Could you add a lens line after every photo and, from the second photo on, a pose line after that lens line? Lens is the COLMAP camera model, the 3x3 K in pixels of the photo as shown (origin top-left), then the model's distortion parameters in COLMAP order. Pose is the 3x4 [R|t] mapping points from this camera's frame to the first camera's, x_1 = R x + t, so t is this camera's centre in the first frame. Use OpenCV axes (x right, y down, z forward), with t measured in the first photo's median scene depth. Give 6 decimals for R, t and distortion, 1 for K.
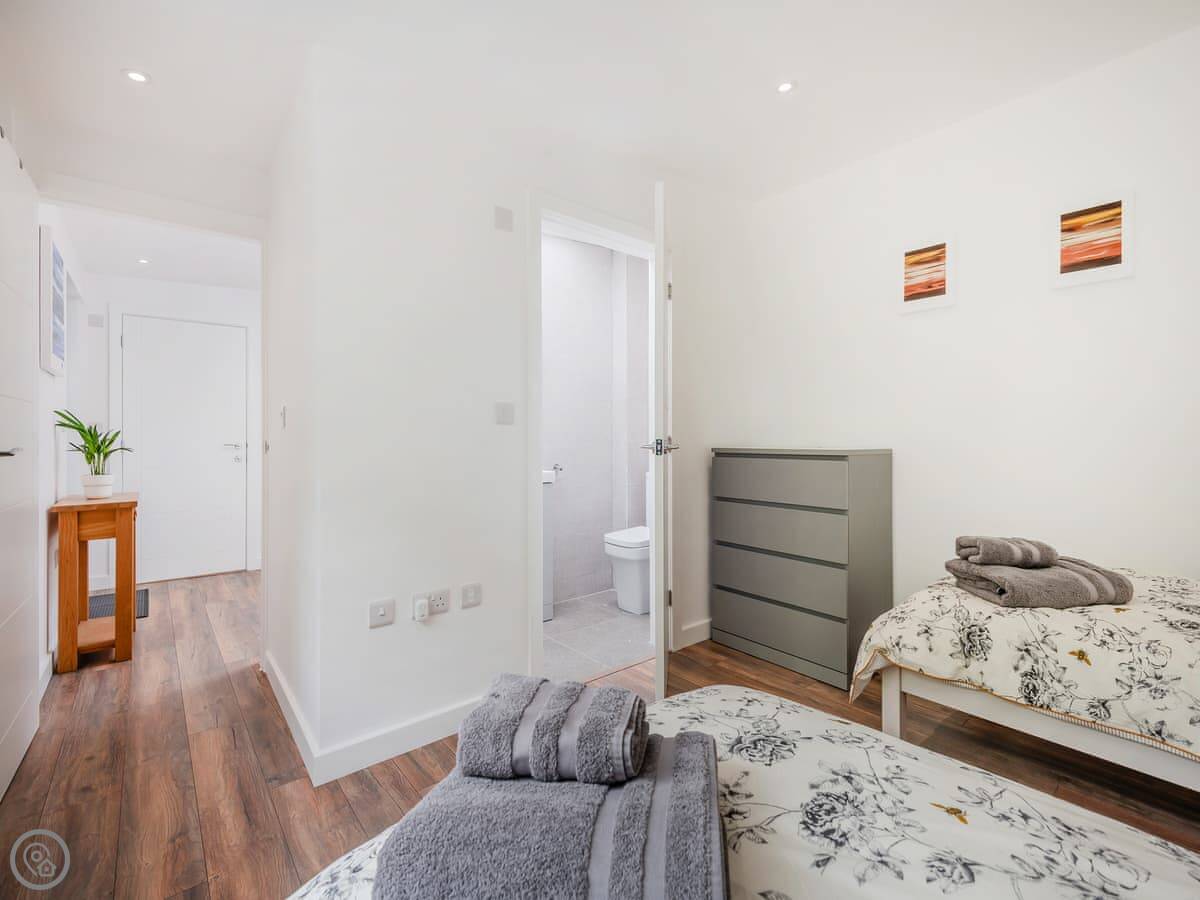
lens RADIAL K [[540.9, 0, 608.7], [0, 540.9, 444.0], [0, 0, 1]] dist [0.002602, -0.000033]
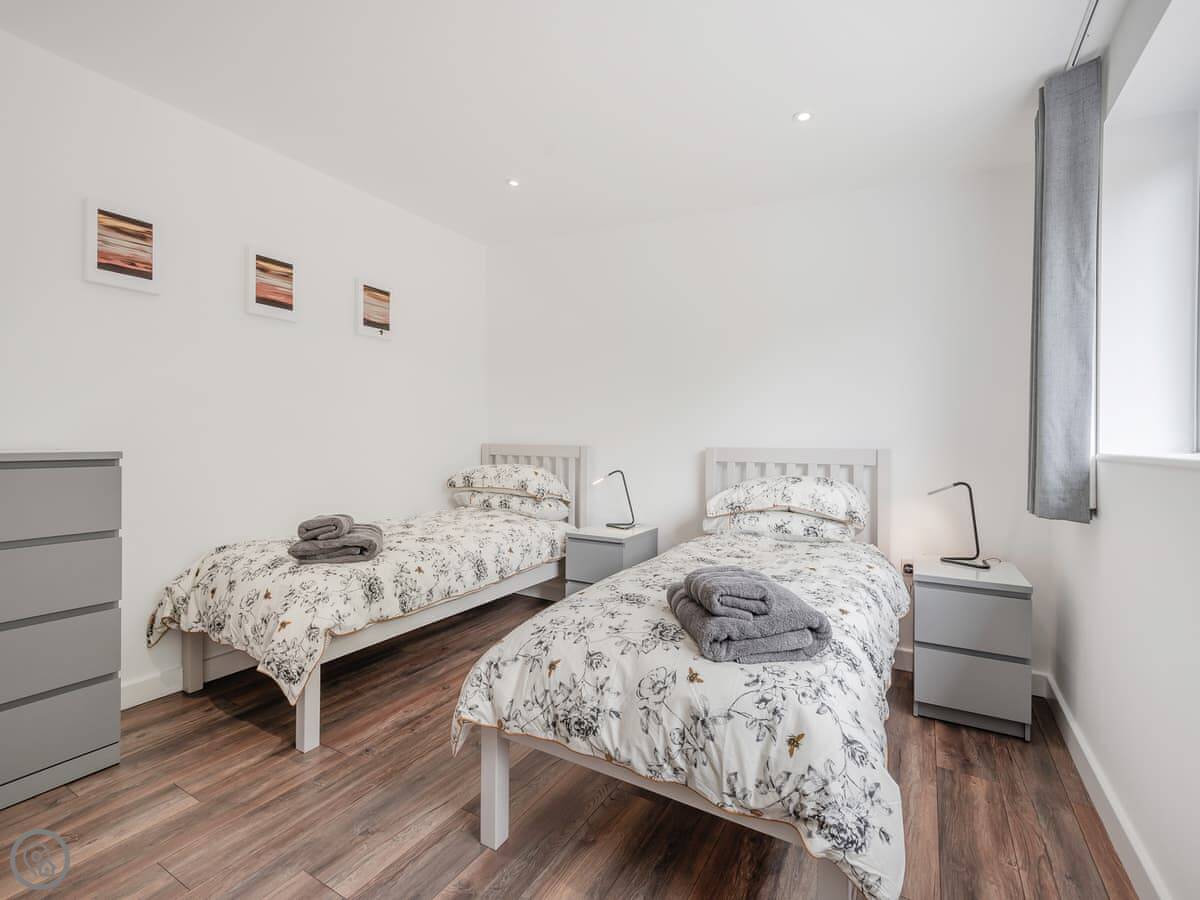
lens RADIAL K [[540.9, 0, 608.7], [0, 540.9, 444.0], [0, 0, 1]] dist [0.002602, -0.000033]
pose [[-0.344409, -0.010258, 0.938764, -0.632554], [0.000345, 0.999939, 0.011053, -0.010562], [-0.938820, 0.004130, -0.344385, 0.730590]]
